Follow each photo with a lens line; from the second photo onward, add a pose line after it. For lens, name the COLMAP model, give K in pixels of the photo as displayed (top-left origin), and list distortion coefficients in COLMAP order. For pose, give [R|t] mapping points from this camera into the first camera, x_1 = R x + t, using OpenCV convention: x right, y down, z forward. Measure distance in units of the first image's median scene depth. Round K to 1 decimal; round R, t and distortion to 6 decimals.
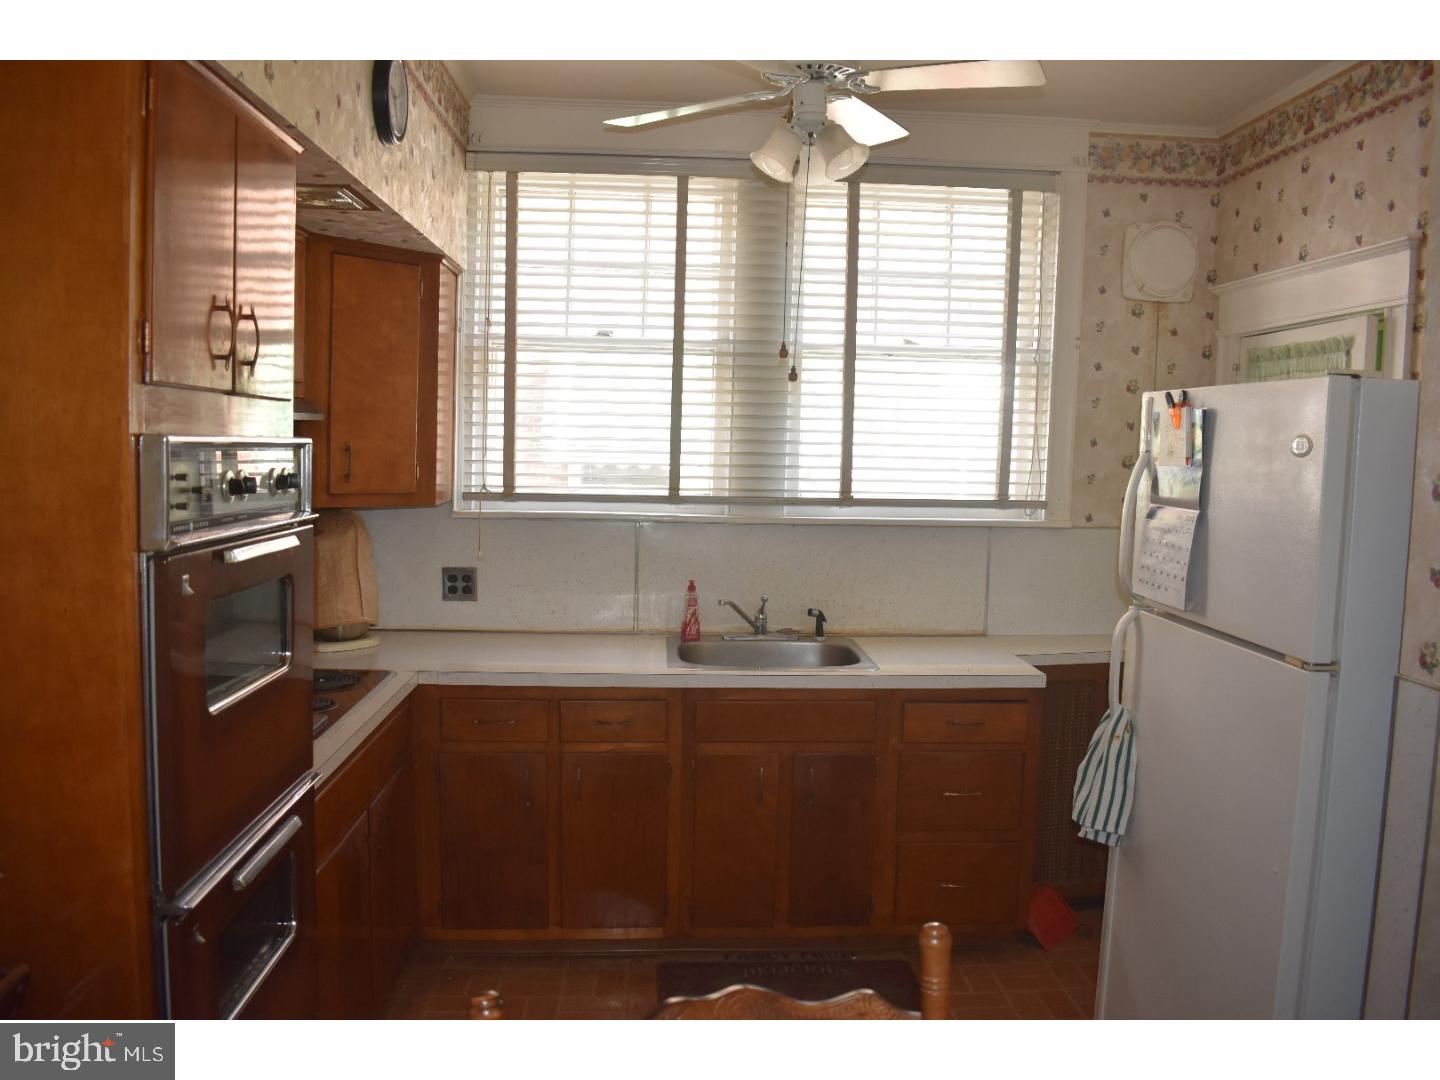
lens RADIAL K [[1132.9, 0, 709.2], [0, 1132.9, 544.5], [0, 0, 1]] dist [-0.087500, 0.019511]
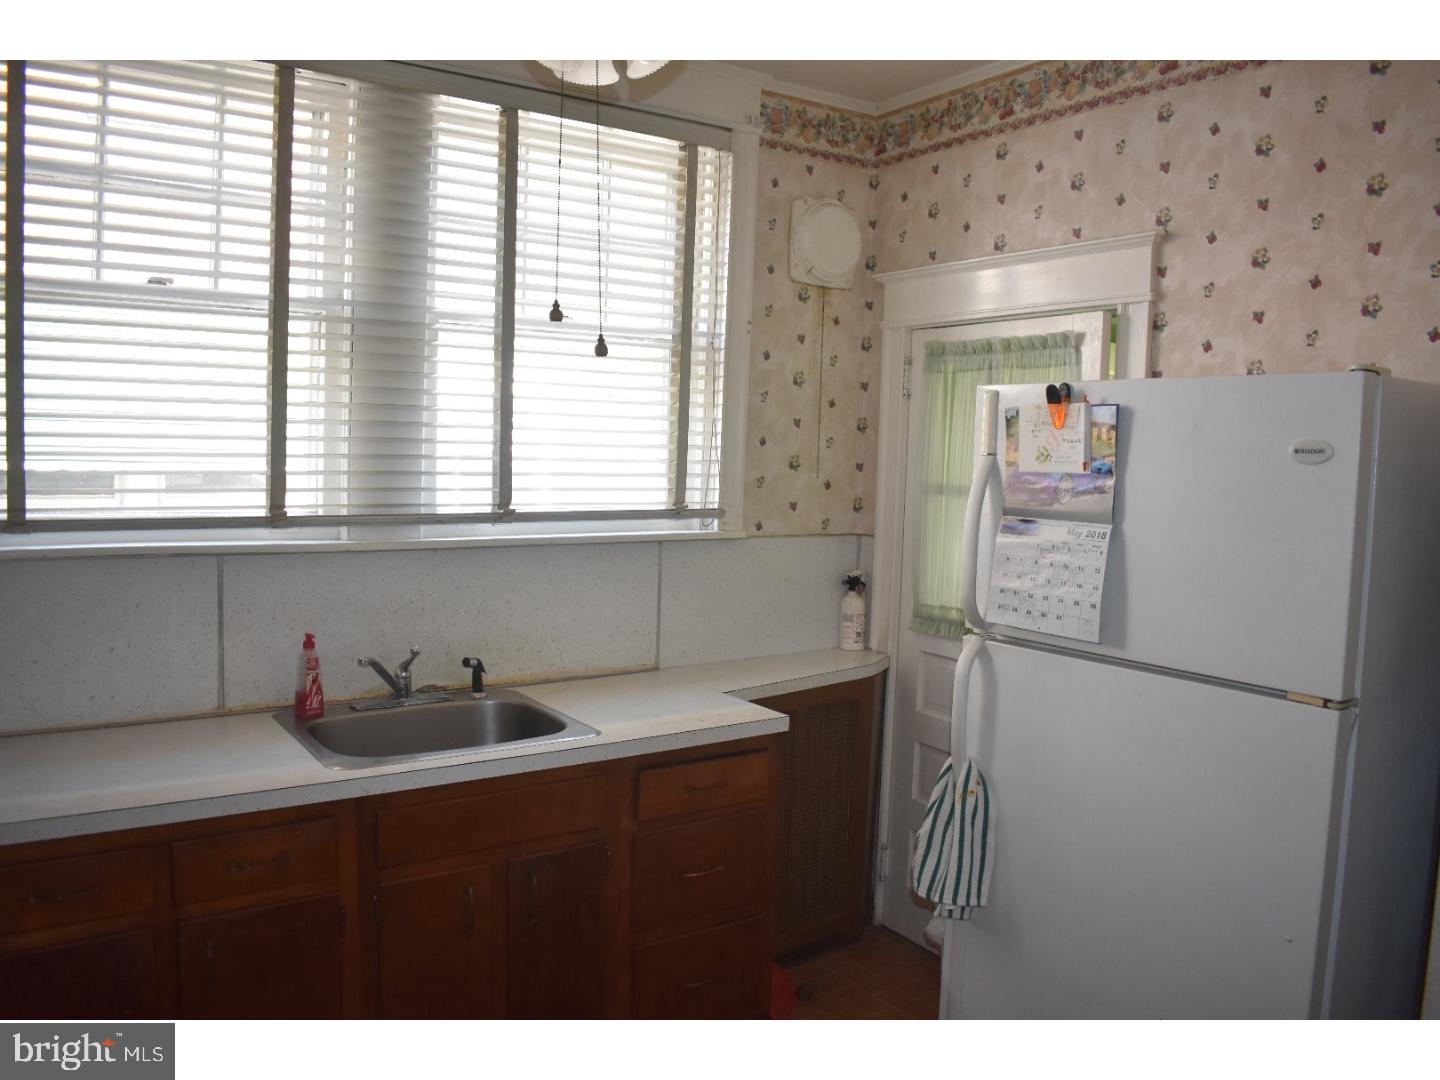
lens RADIAL K [[1132.9, 0, 727.5], [0, 1132.9, 548.9], [0, 0, 1]] dist [-0.087500, 0.019511]
pose [[0.849571, -0.045223, 0.525533, -0.160944], [0.041111, 0.998964, 0.019503, -0.025062], [-0.525871, 0.005036, 0.850550, 0.260847]]
